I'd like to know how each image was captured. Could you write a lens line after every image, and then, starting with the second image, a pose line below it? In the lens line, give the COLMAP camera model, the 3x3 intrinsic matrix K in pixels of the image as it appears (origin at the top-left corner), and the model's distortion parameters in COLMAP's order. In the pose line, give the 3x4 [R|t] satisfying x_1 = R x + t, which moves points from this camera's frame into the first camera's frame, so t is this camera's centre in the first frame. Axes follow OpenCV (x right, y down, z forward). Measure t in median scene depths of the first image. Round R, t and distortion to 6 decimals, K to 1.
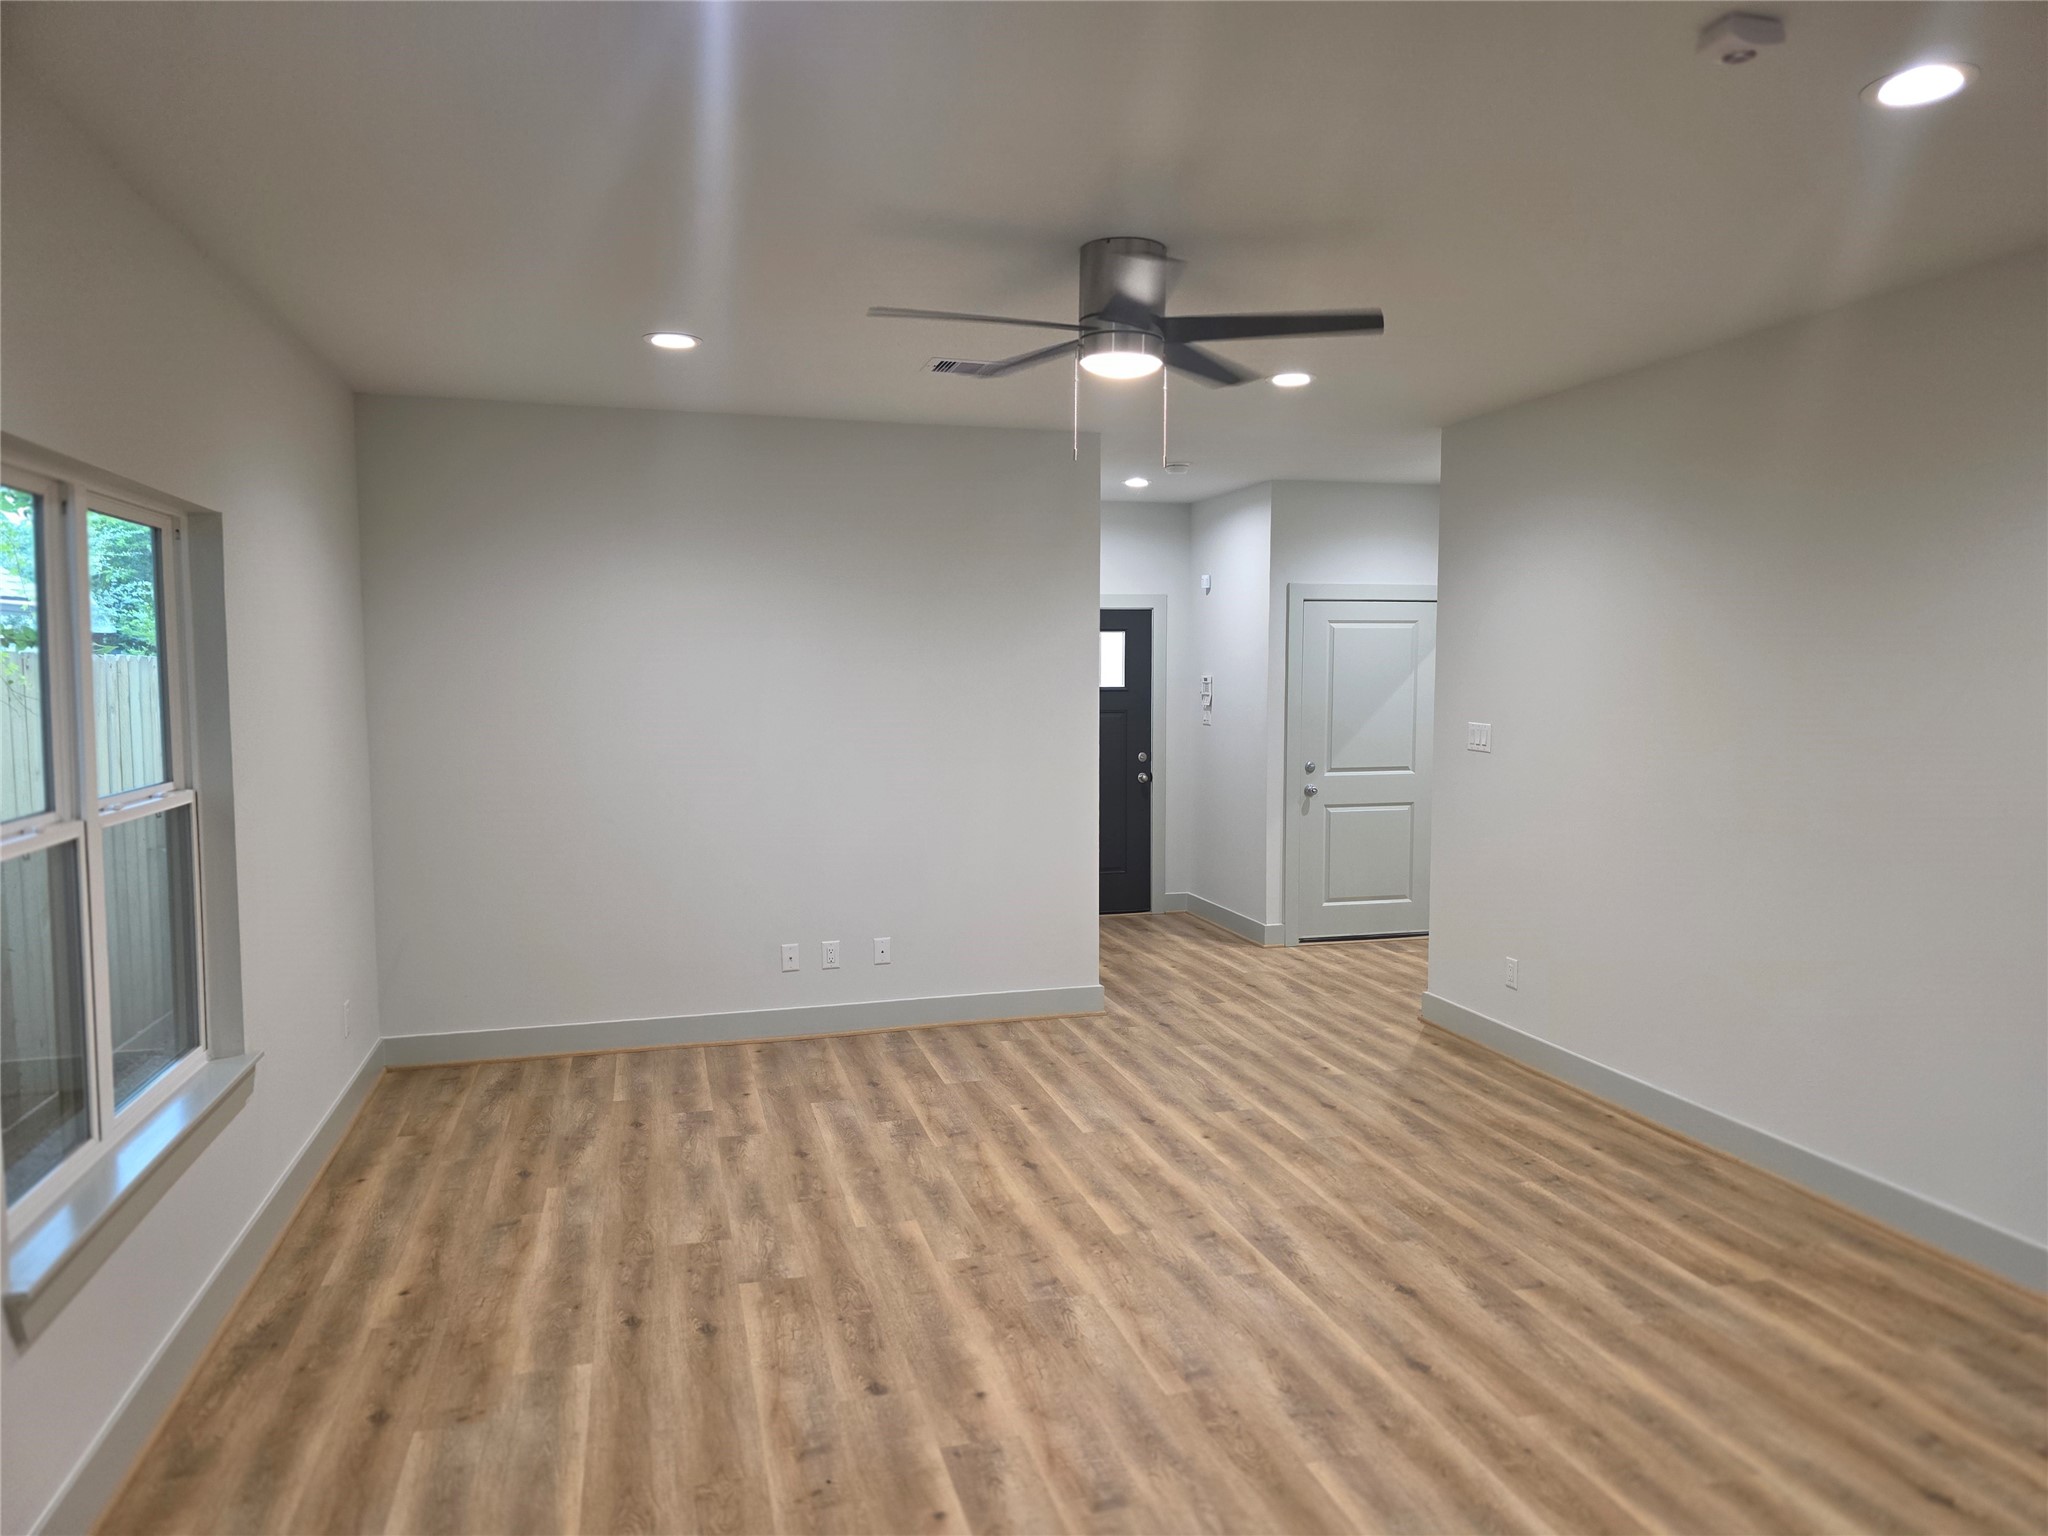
lens RADIAL K [[1390.5, 0, 1024.6], [0, 1390.5, 759.4], [0, 0, 1]] dist [-0.039754, -0.002298]
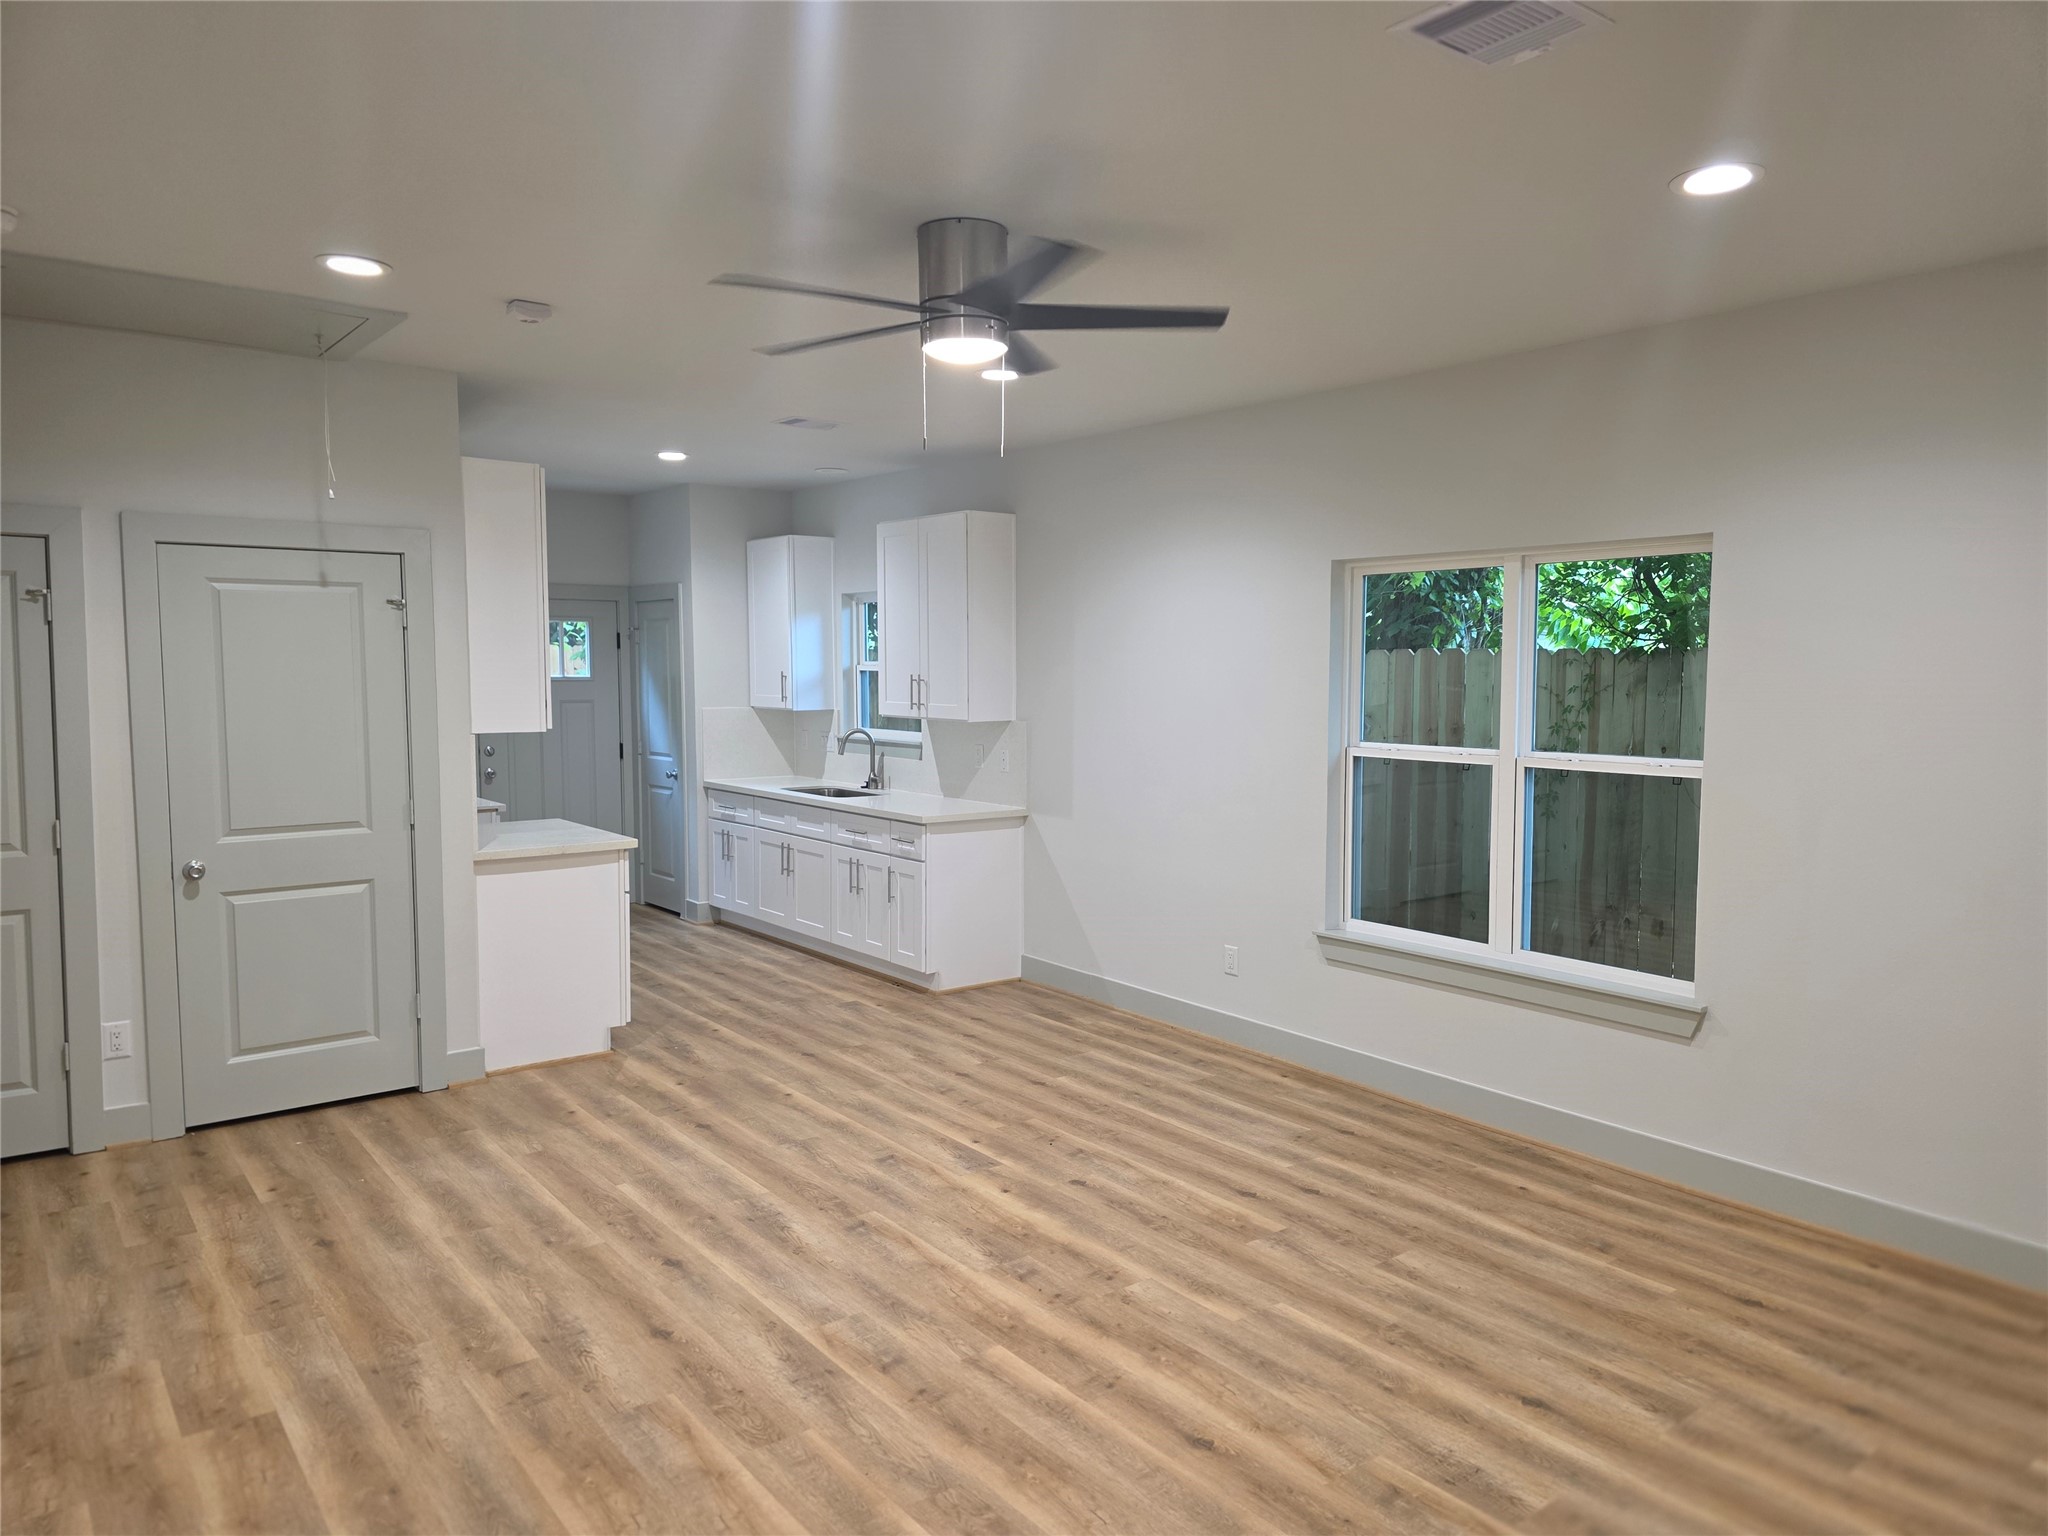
lens RADIAL K [[1390.5, 0, 1030.5], [0, 1390.5, 771.5], [0, 0, 1]] dist [-0.039754, -0.002298]
pose [[-0.928035, 0.026652, -0.371538, 0.375486], [-0.027375, 0.989860, 0.139385, -0.123178], [0.371486, 0.139525, -0.917895, 1.864139]]
